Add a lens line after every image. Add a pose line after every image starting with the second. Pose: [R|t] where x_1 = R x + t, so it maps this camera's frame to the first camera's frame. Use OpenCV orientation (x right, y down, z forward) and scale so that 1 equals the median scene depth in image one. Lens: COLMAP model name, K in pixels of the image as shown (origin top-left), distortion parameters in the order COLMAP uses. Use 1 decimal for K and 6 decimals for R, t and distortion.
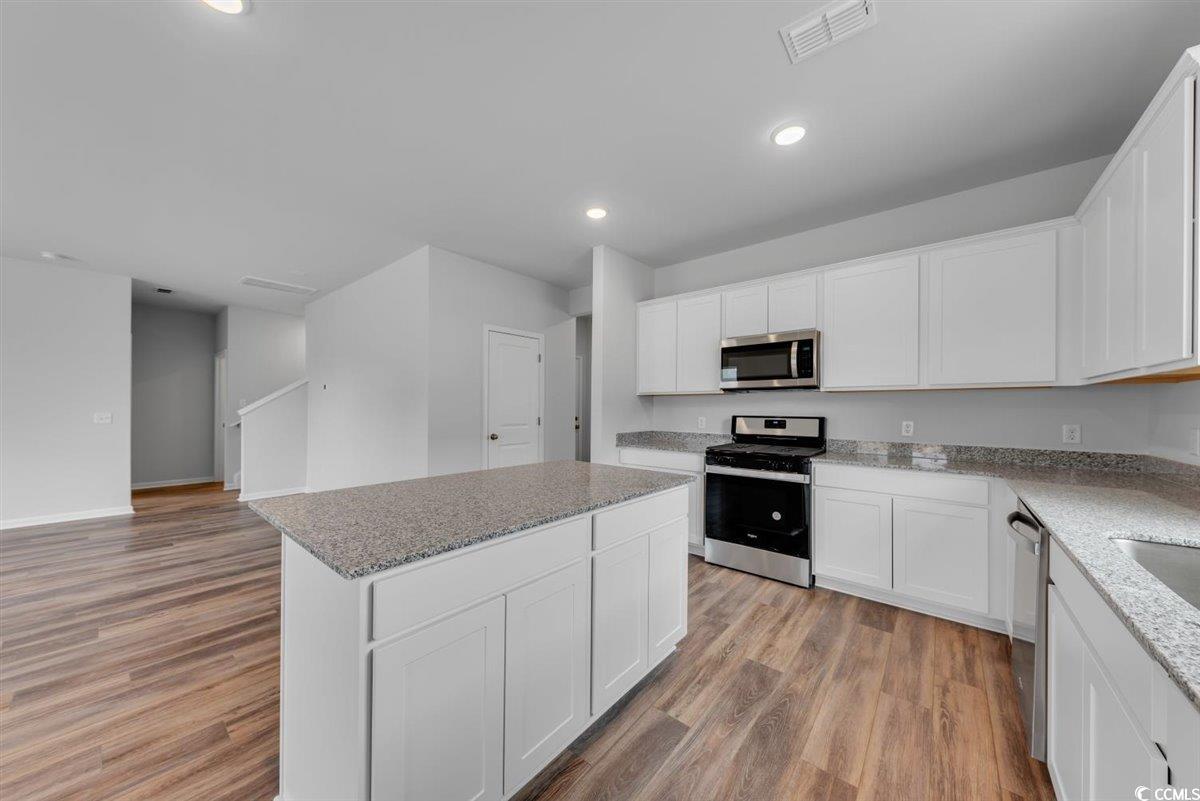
lens RADIAL K [[410.6, 0, 601.1], [0, 410.6, 403.6], [0, 0, 1]] dist [0.002238, -0.000309]
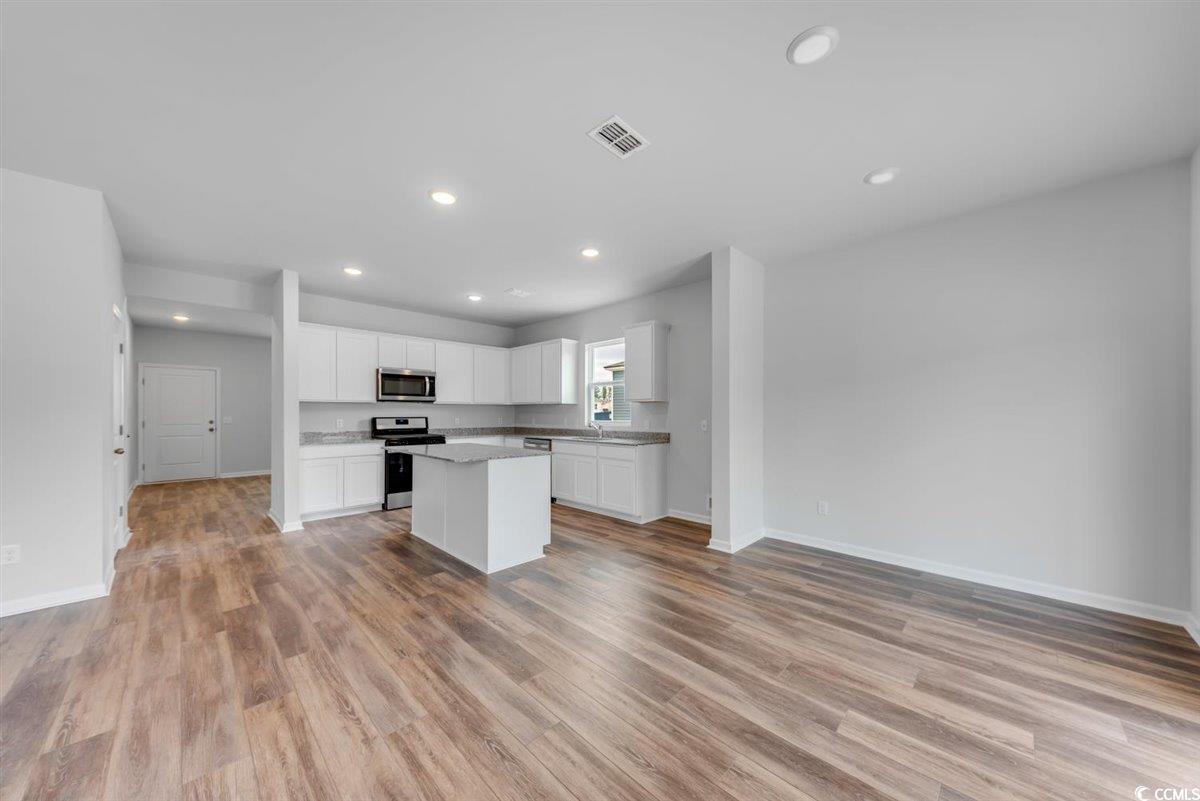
lens RADIAL K [[410.6, 0, 596.4], [0, 410.6, 411.0], [0, 0, 1]] dist [0.002238, -0.000309]
pose [[0.090073, 0.001188, 0.995934, -1.325141], [-0.006958, 0.999976, -0.000563, 0.000715], [-0.995911, -0.006879, 0.090079, 0.061057]]
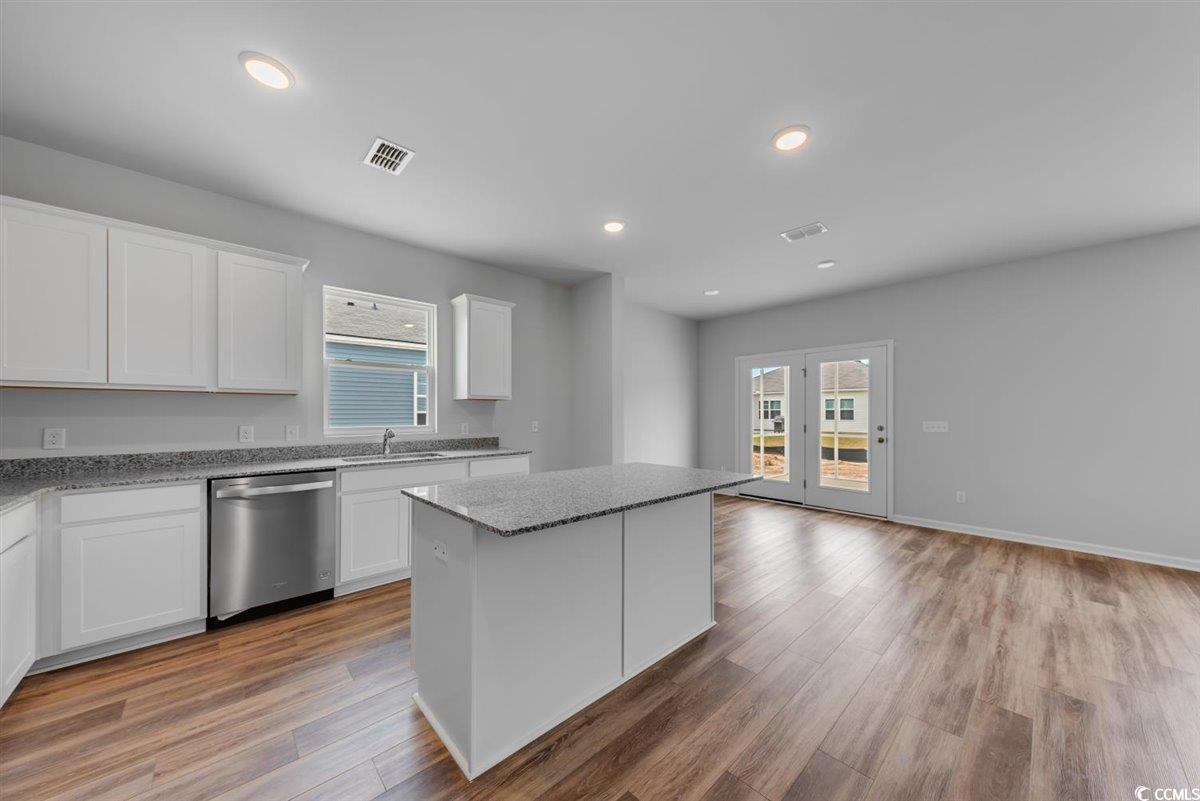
lens RADIAL K [[410.6, 0, 593.6], [0, 410.6, 412.0], [0, 0, 1]] dist [0.002238, -0.000309]
pose [[-0.989278, -0.006583, 0.145897, -0.213617], [-0.007904, 0.999933, -0.008479, 0.008393], [-0.145832, -0.009541, -0.989263, 1.243850]]
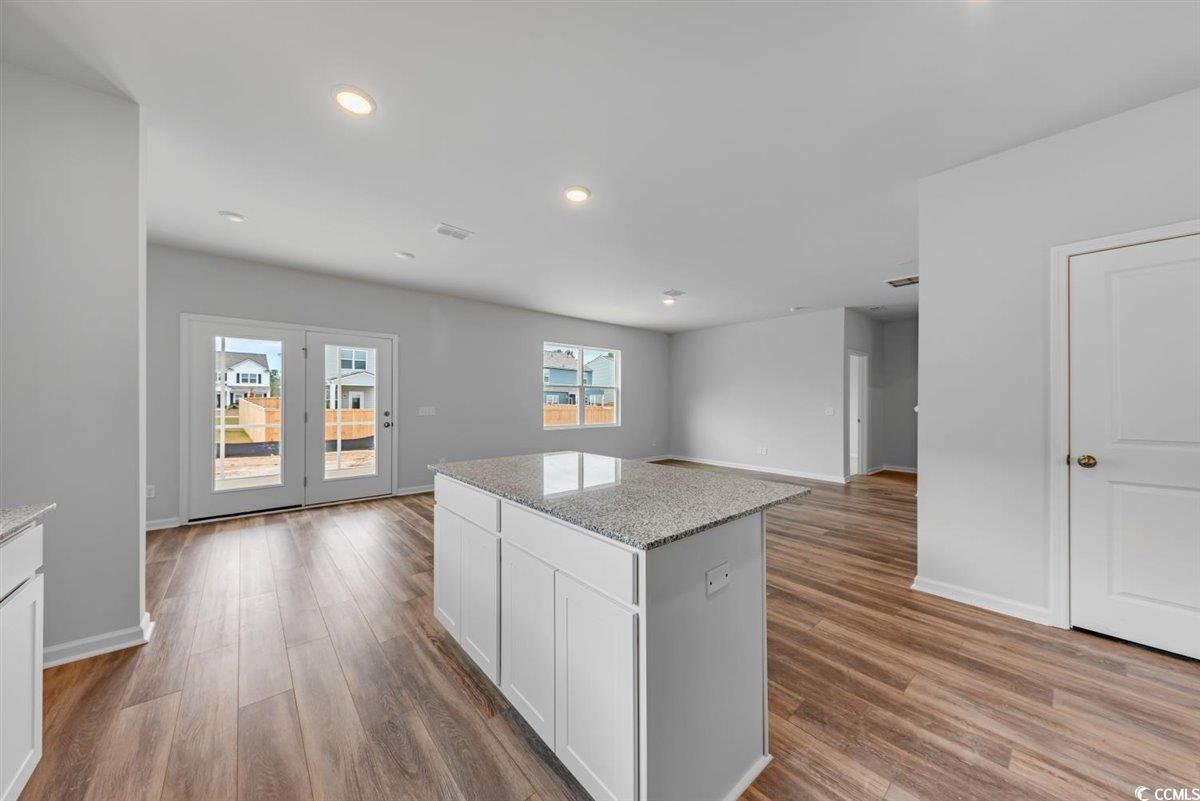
lens RADIAL K [[410.6, 0, 602.8], [0, 410.6, 400.6], [0, 0, 1]] dist [0.002238, -0.000309]
pose [[-0.163551, -0.009595, -0.986488, 0.480605], [0.004077, 0.999938, -0.010402, 0.012773], [0.986527, -0.005723, -0.163501, 0.699348]]
